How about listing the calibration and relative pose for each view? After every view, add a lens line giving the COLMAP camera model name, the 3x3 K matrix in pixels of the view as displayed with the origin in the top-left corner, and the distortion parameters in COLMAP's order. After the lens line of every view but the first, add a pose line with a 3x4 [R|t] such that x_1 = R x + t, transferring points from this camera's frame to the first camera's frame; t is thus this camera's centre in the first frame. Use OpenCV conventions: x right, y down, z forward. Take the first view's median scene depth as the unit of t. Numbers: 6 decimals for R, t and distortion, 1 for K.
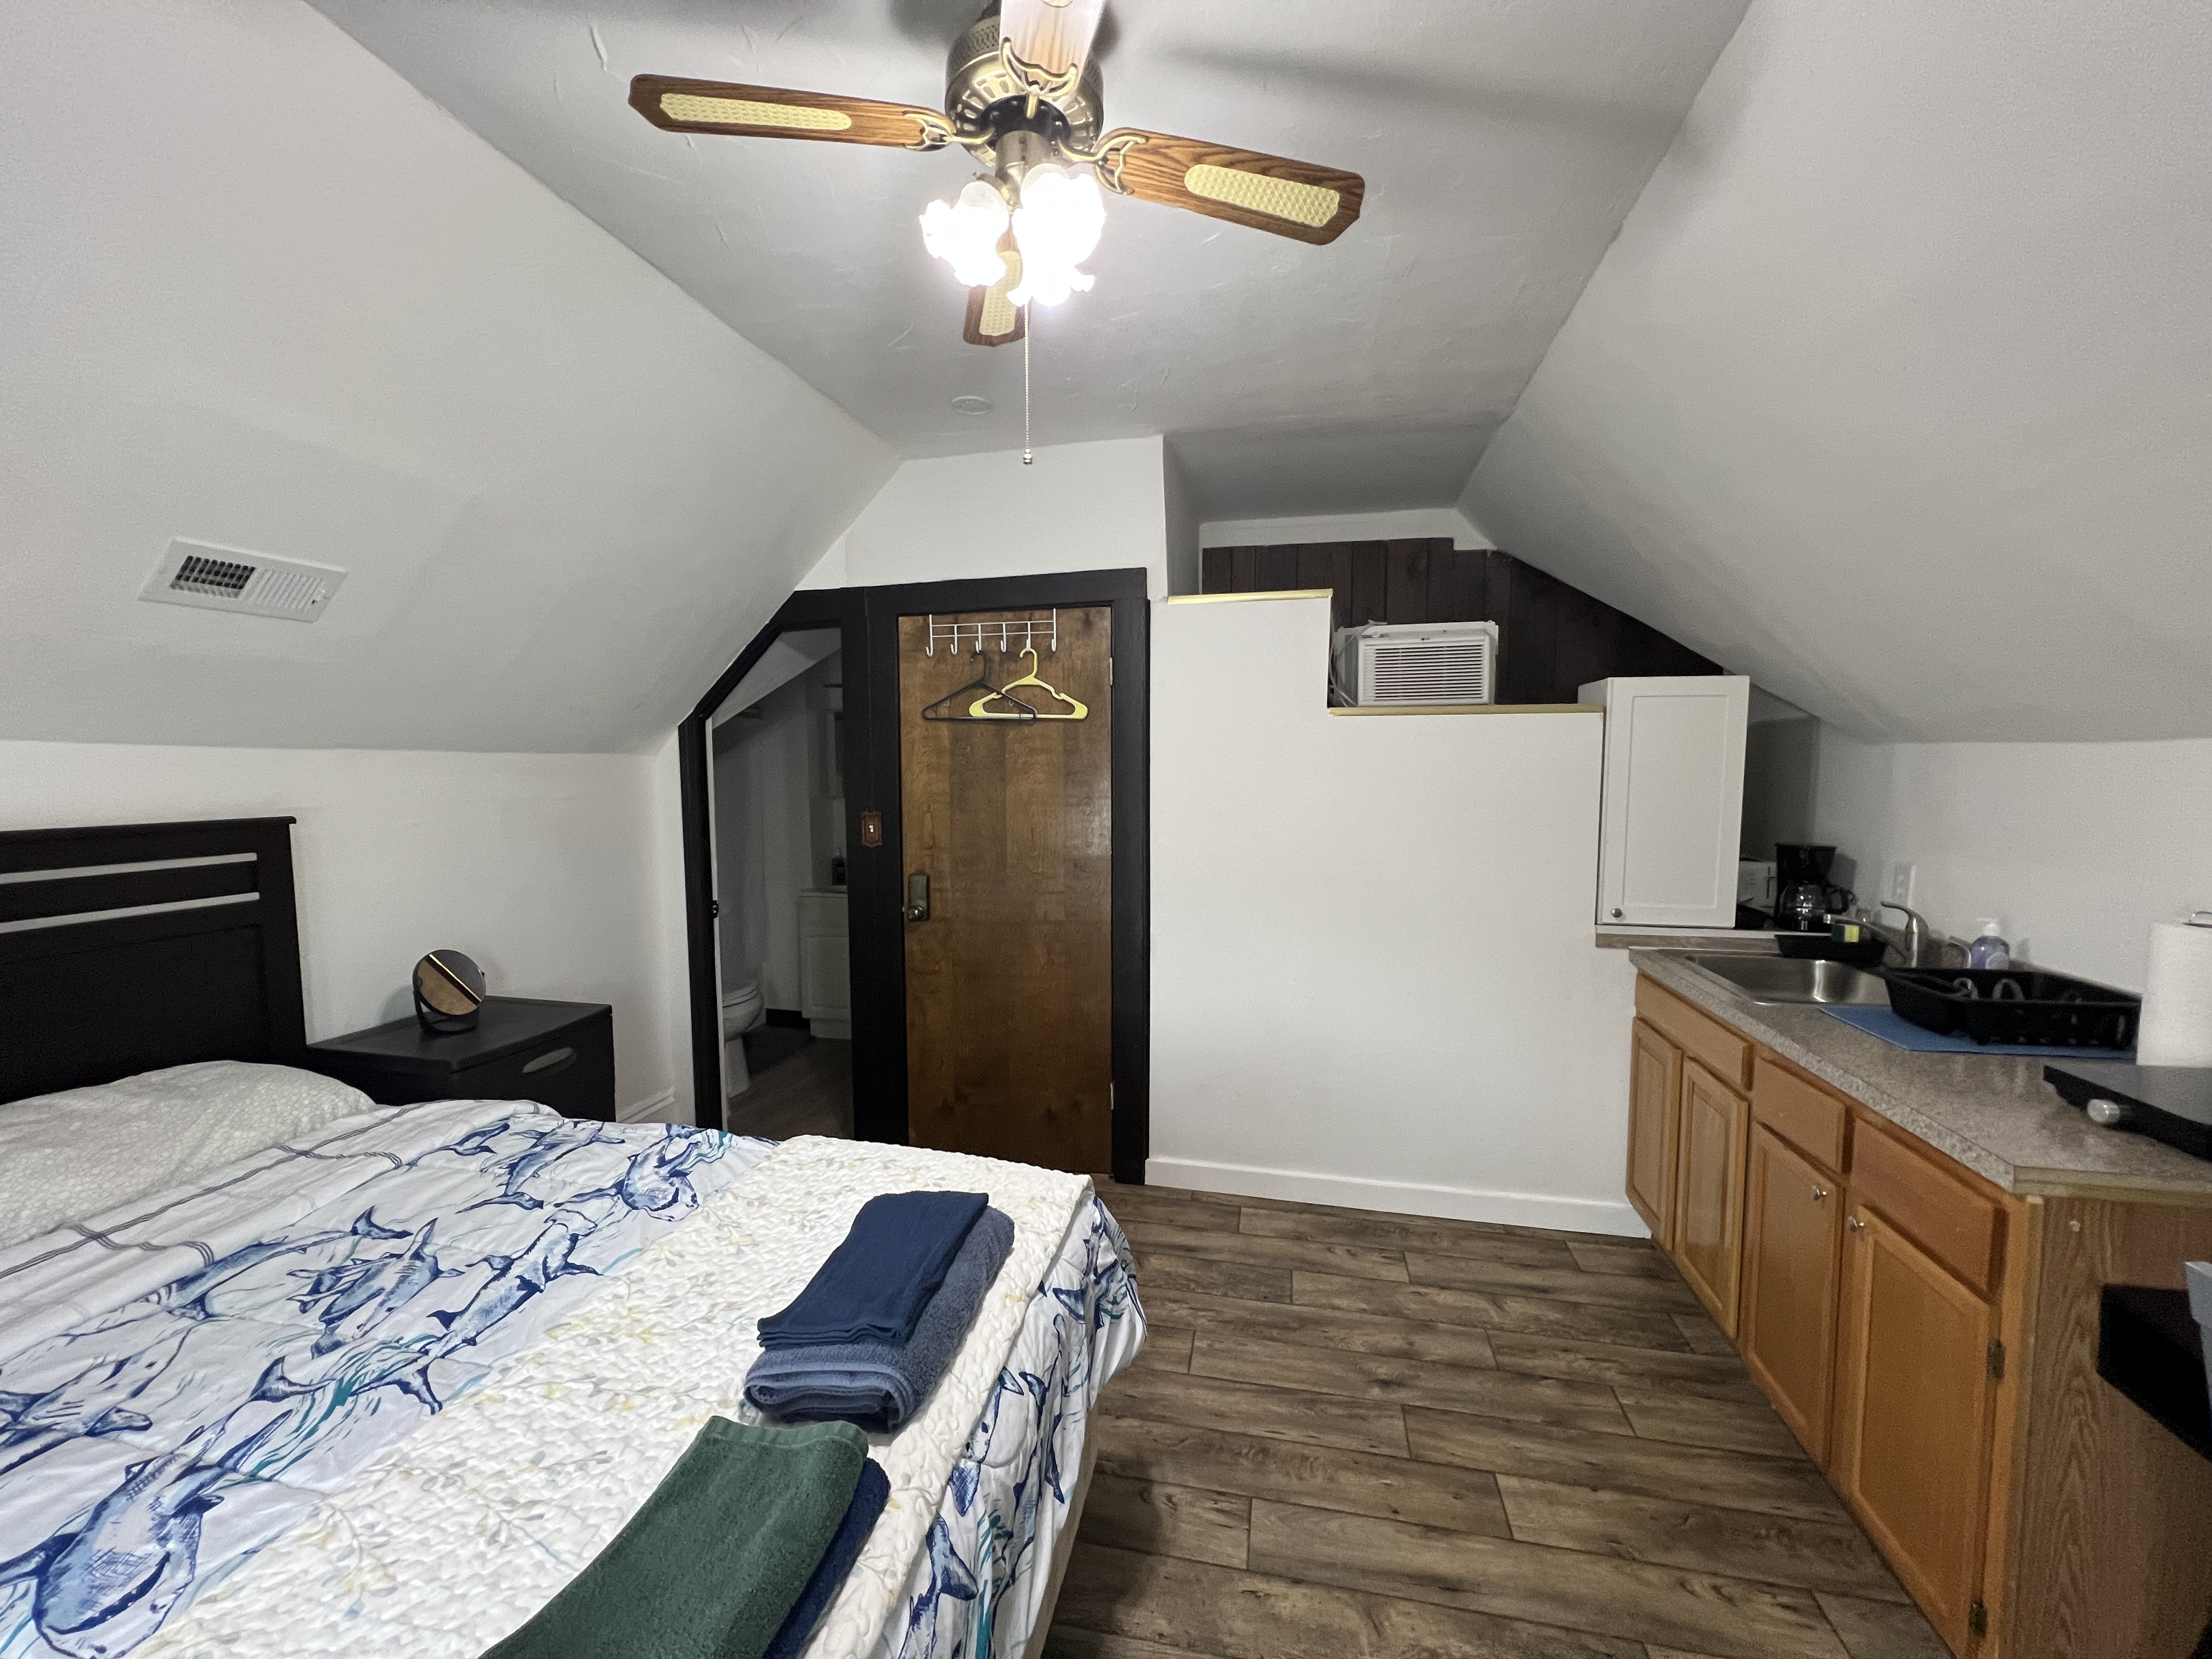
lens RADIAL K [[886.0, 0, 1100.3], [0, 886.0, 831.9], [0, 0, 1]] dist [-0.000824, 0.000040]
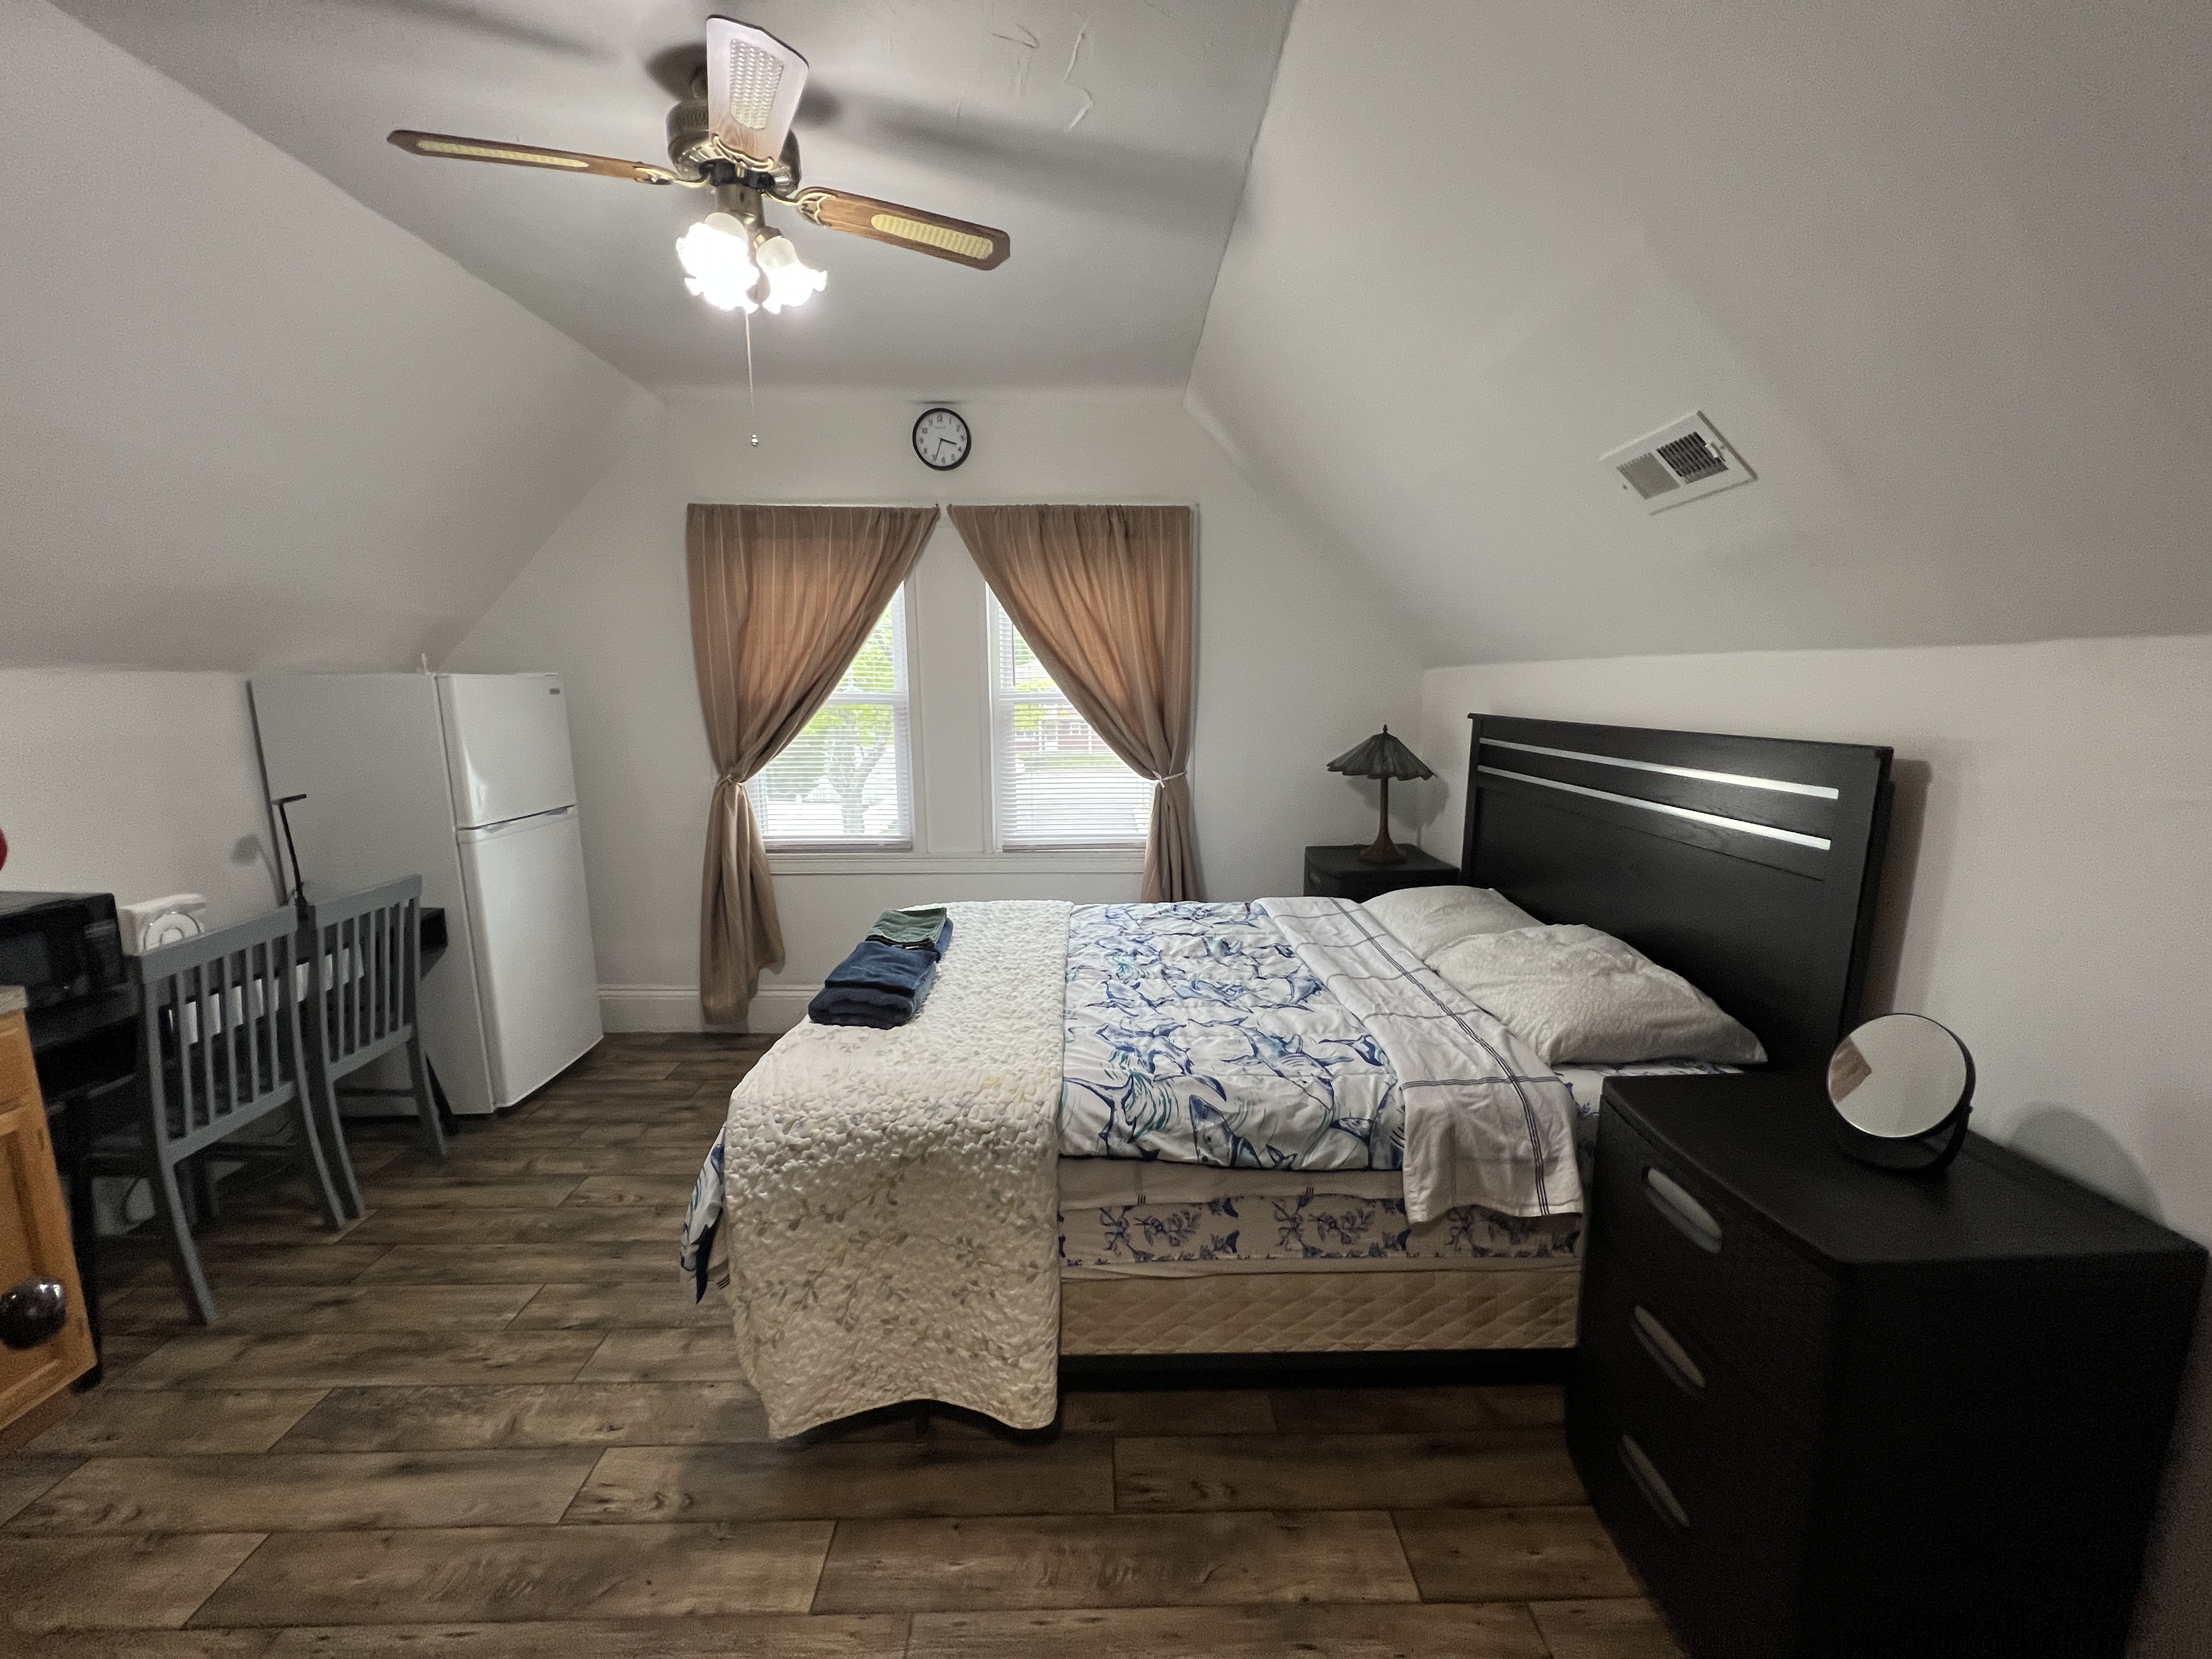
lens RADIAL K [[878.8, 0, 1112.9], [0, 878.8, 837.1], [0, 0, 1]] dist [-0.003281, 0.000047]
pose [[-0.971911, 0.046246, -0.230759, -0.167012], [-0.010980, 0.970526, 0.240747, -0.107786], [0.235091, 0.236519, -0.942757, 1.523175]]
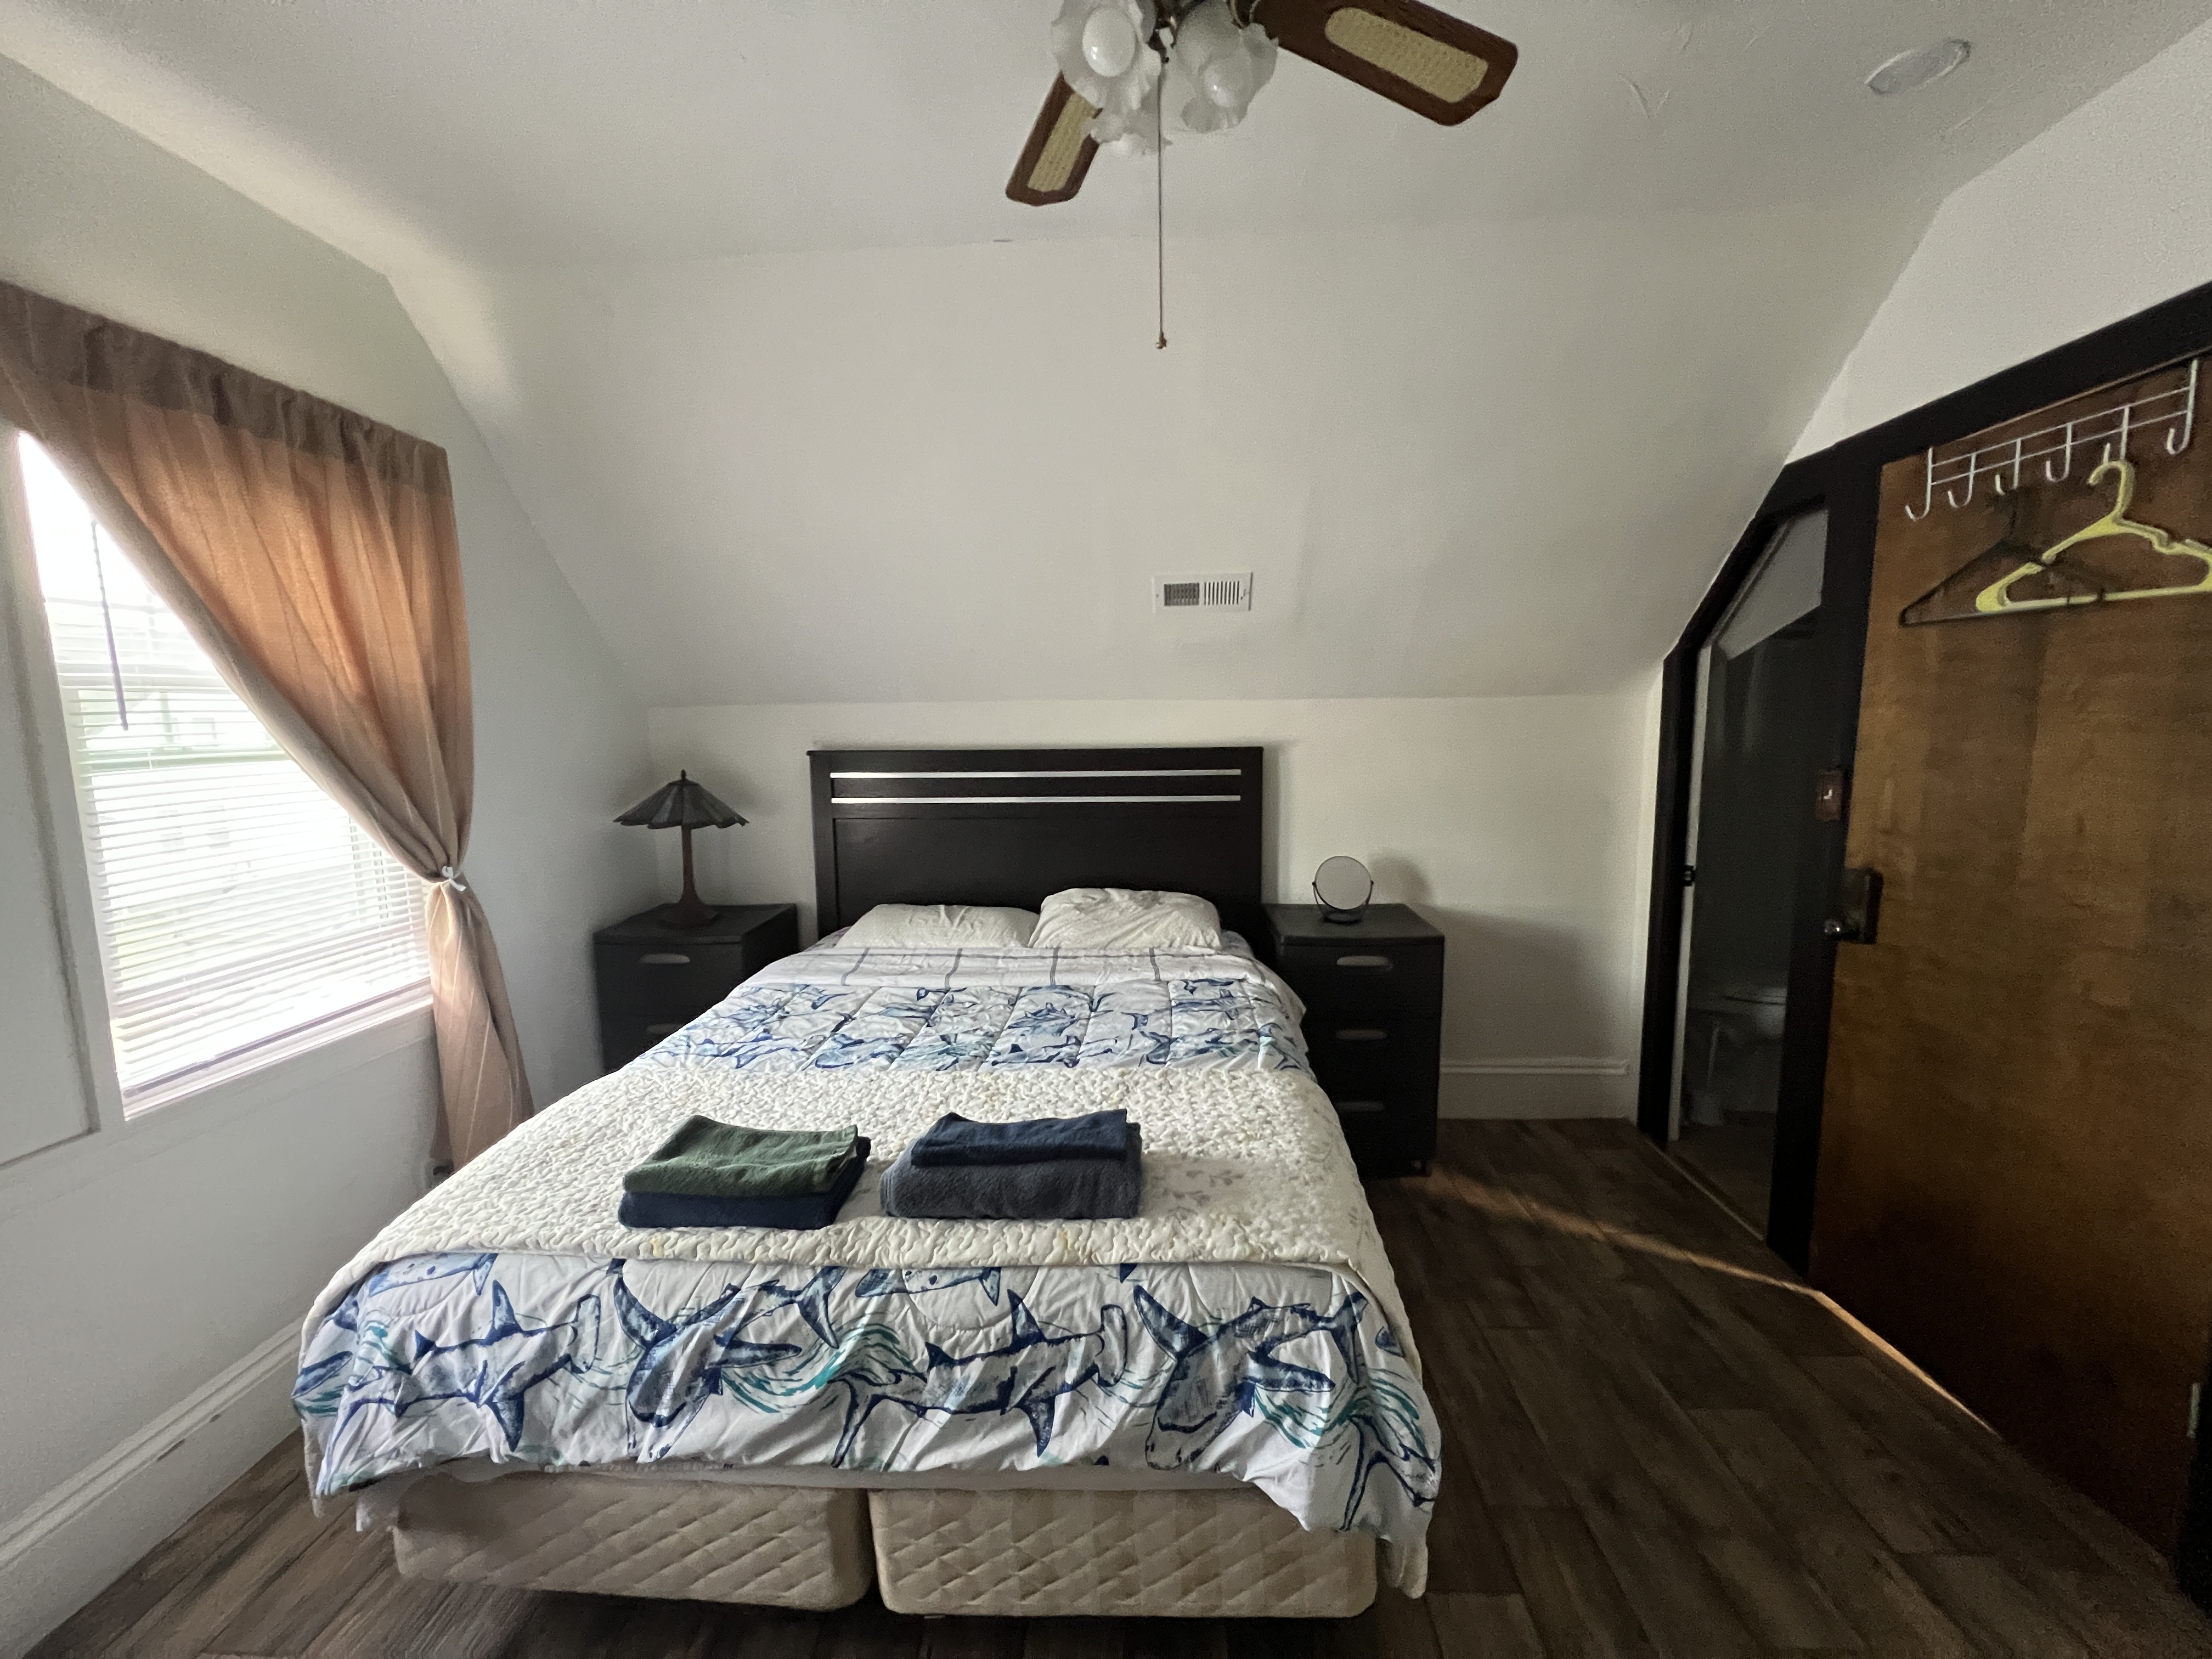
lens RADIAL K [[881.8, 0, 1099.7], [0, 881.8, 819.3], [0, 0, 1]] dist [0.001541, 0.000054]
pose [[0.155176, 0.110254, -0.981715, 0.493421], [-0.059760, 0.992980, 0.102073, -0.031306], [0.986078, 0.042828, 0.160676, 0.505774]]
